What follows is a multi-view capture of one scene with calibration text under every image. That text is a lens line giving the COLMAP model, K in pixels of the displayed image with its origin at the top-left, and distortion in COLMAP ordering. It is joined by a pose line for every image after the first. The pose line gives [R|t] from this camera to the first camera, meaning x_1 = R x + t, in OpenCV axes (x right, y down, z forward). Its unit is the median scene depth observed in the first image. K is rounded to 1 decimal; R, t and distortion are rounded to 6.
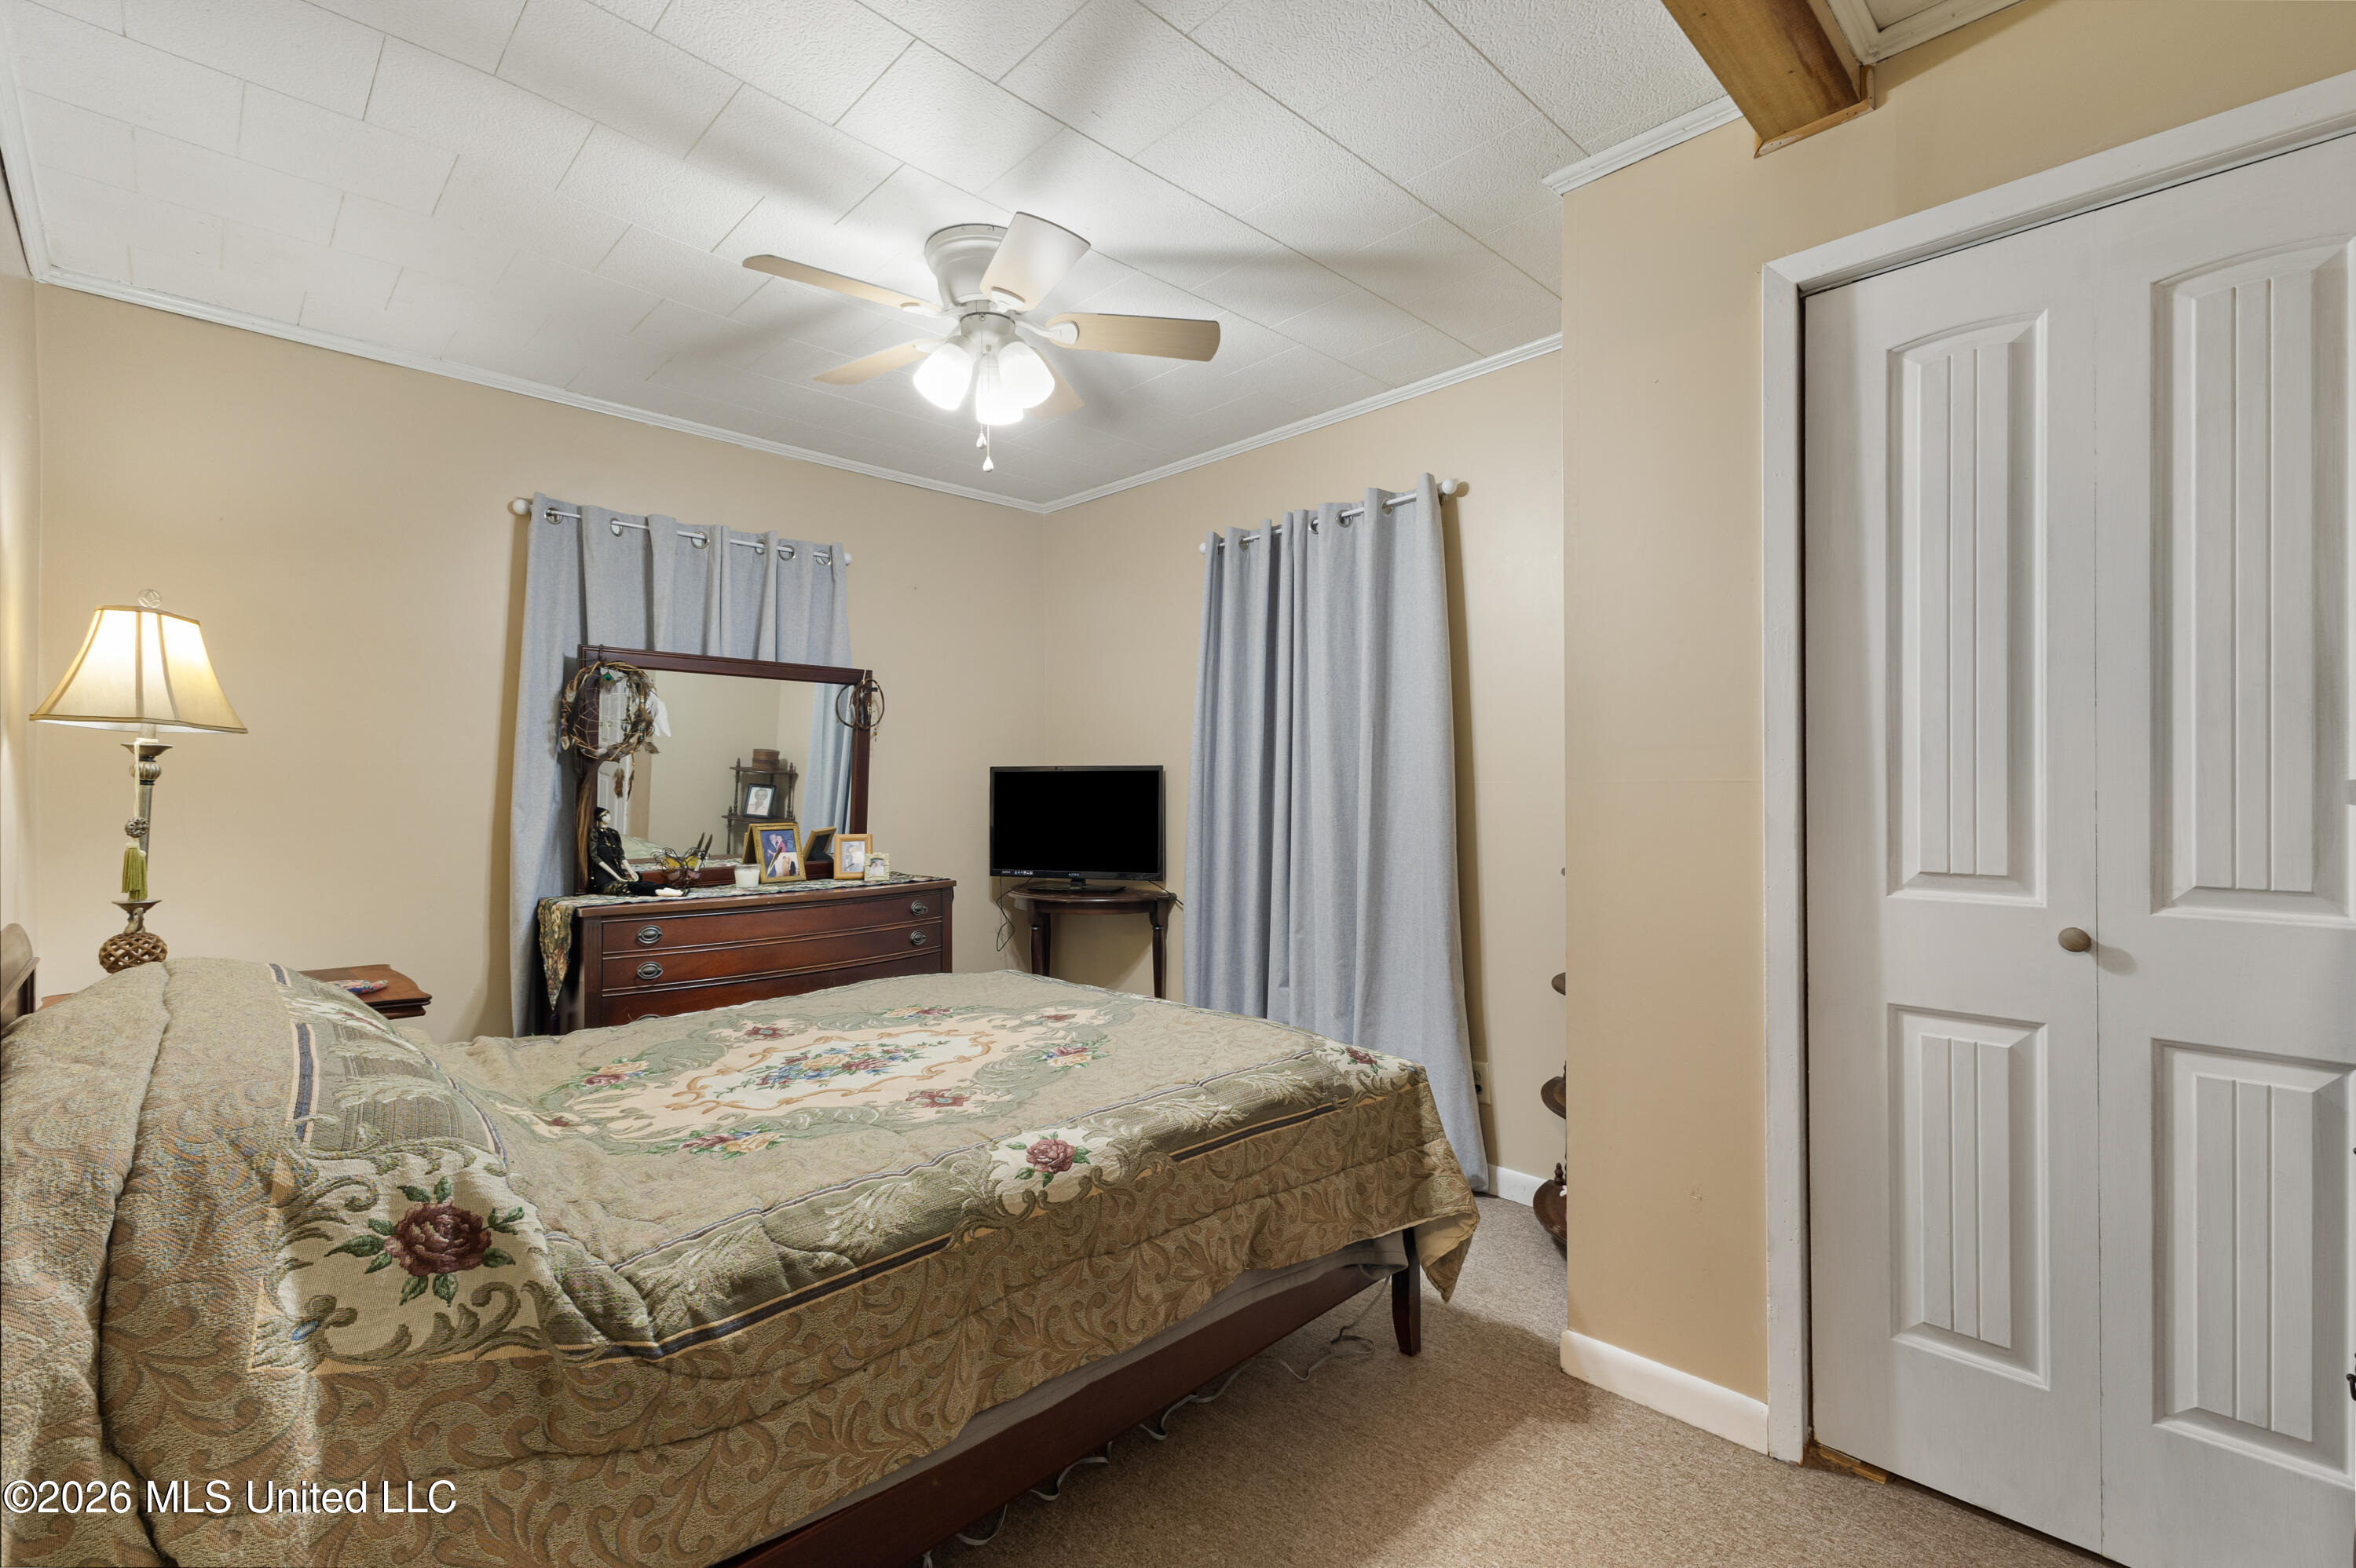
lens RADIAL K [[1024.8, 0, 1173.8], [0, 1024.8, 783.8], [0, 0, 1]] dist [0.001179, 0.000005]
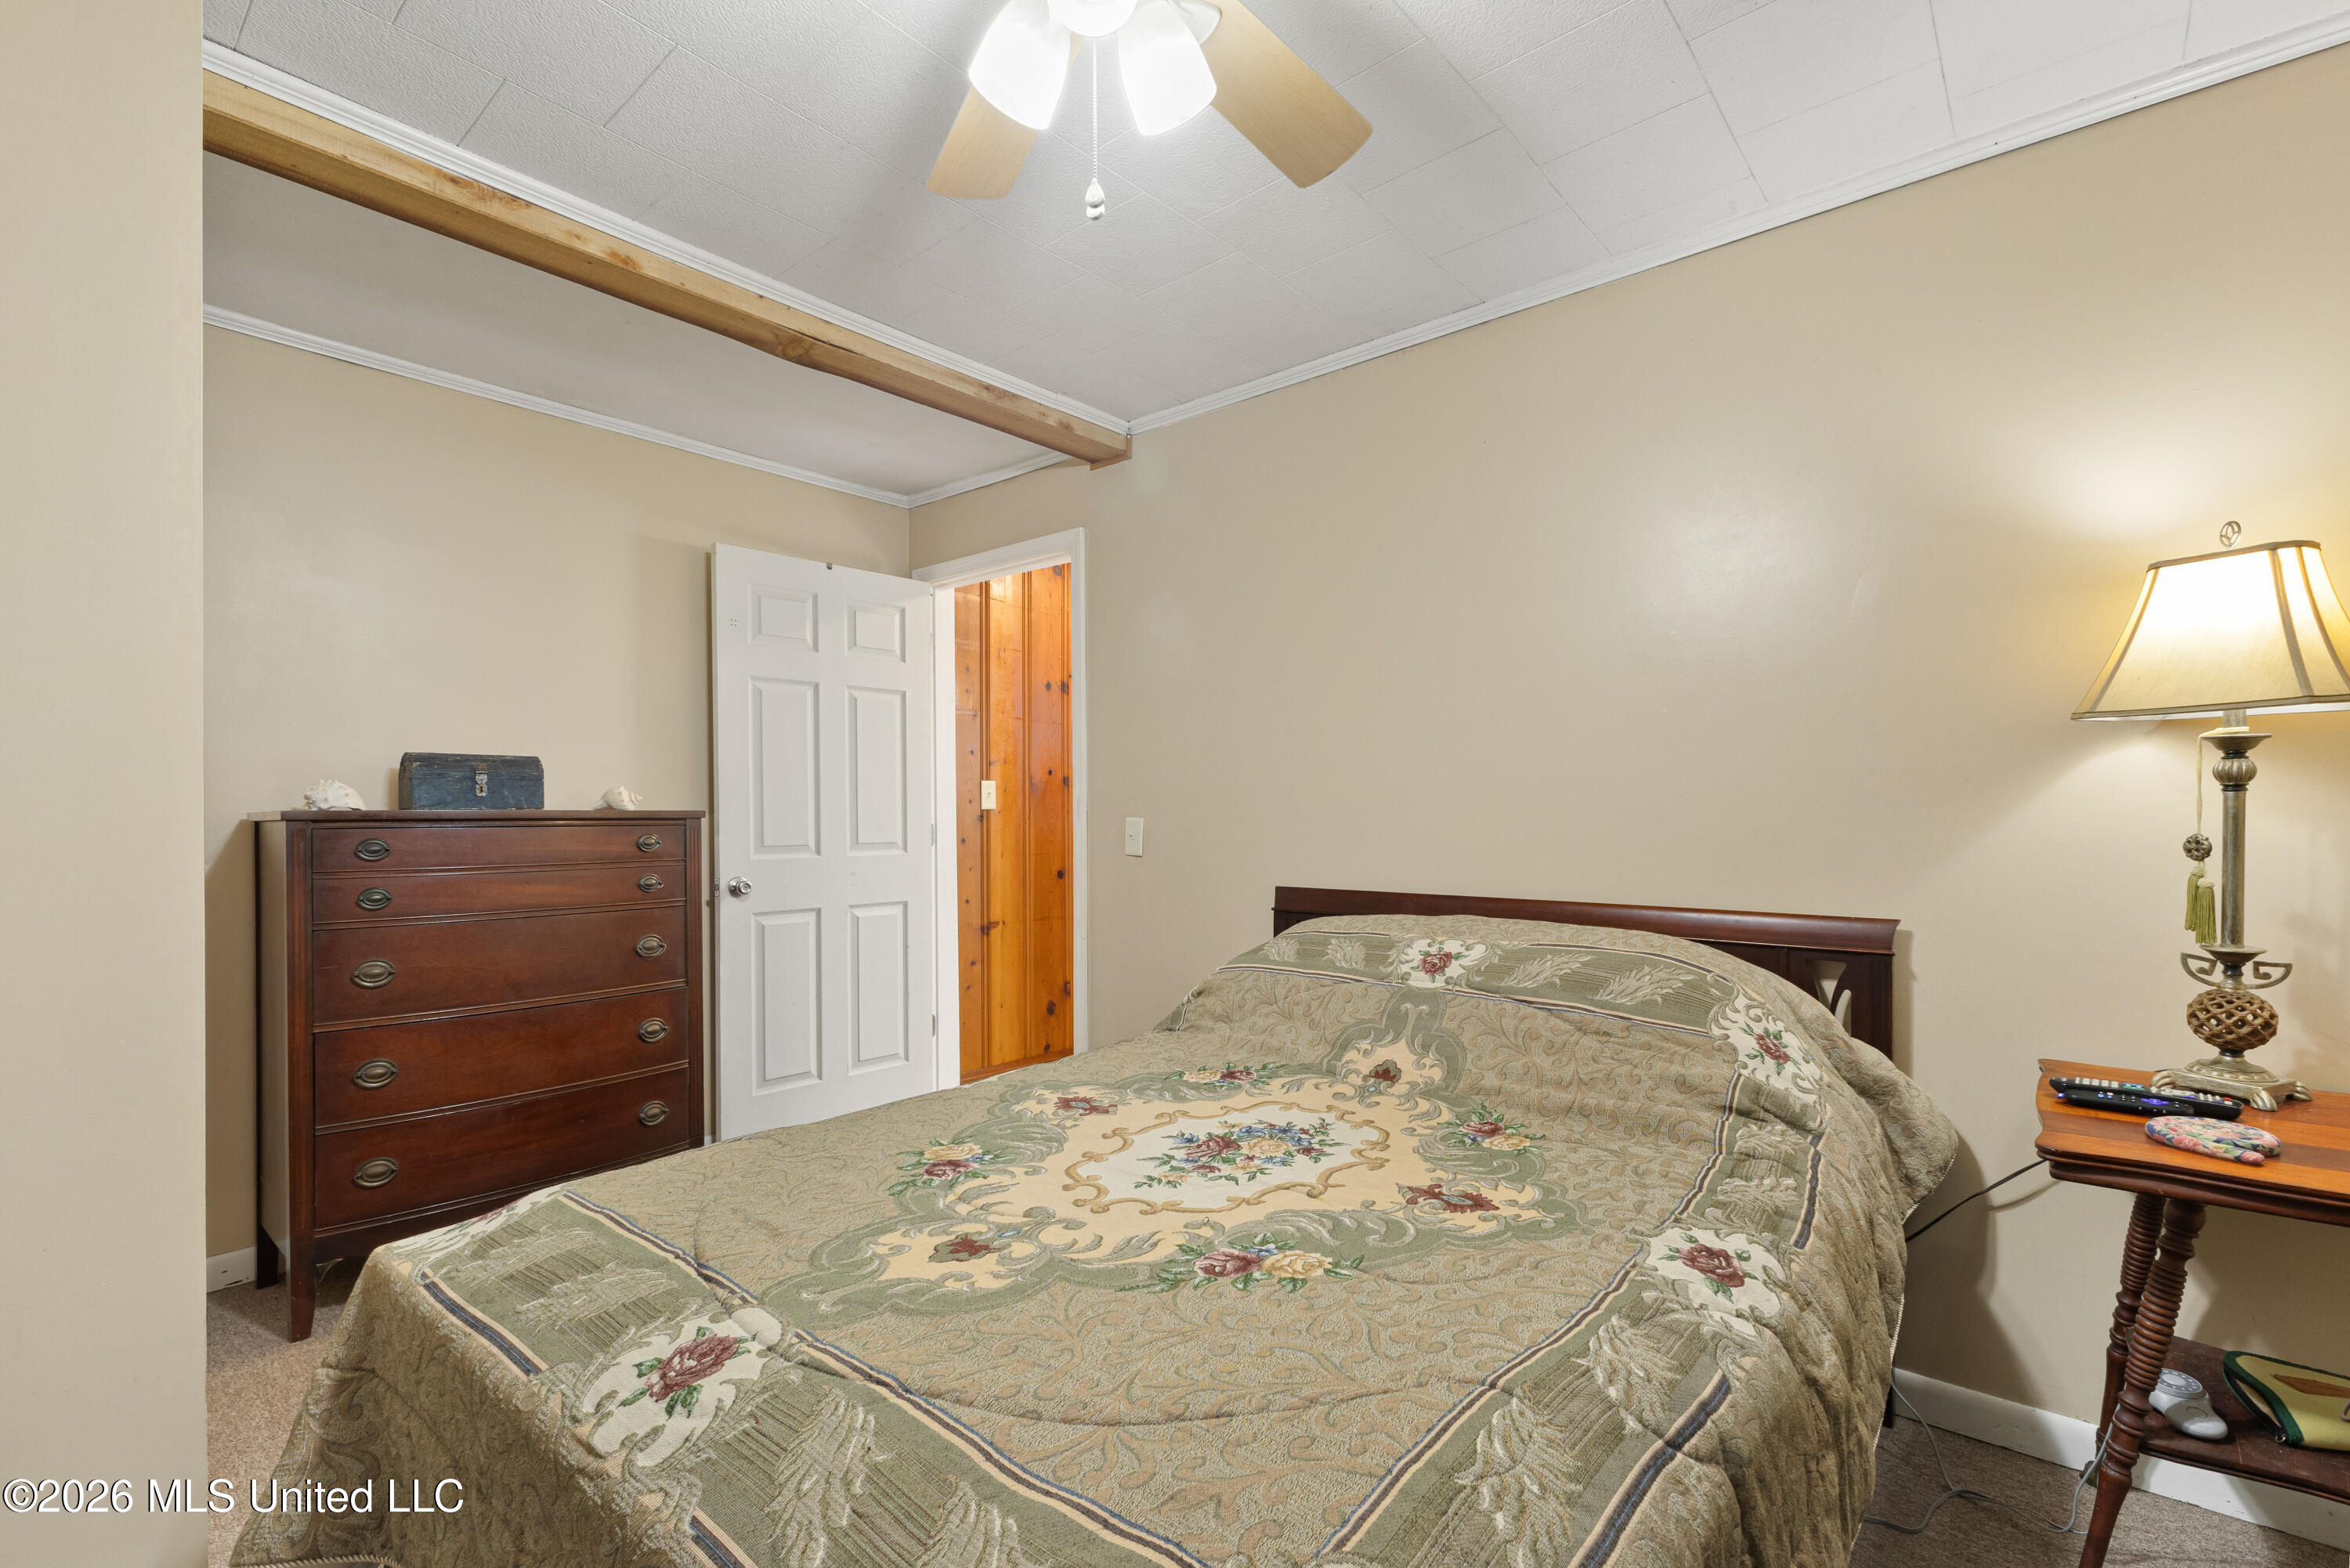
lens RADIAL K [[1022.2, 0, 1189.4], [0, 1022.2, 795.8], [0, 0, 1]] dist [0.001179, 0.000005]
pose [[-0.994650, 0.005016, -0.103183, -0.199858], [0.006719, 0.999847, -0.016160, 0.012469], [0.103086, -0.016767, -0.994531, 1.775926]]
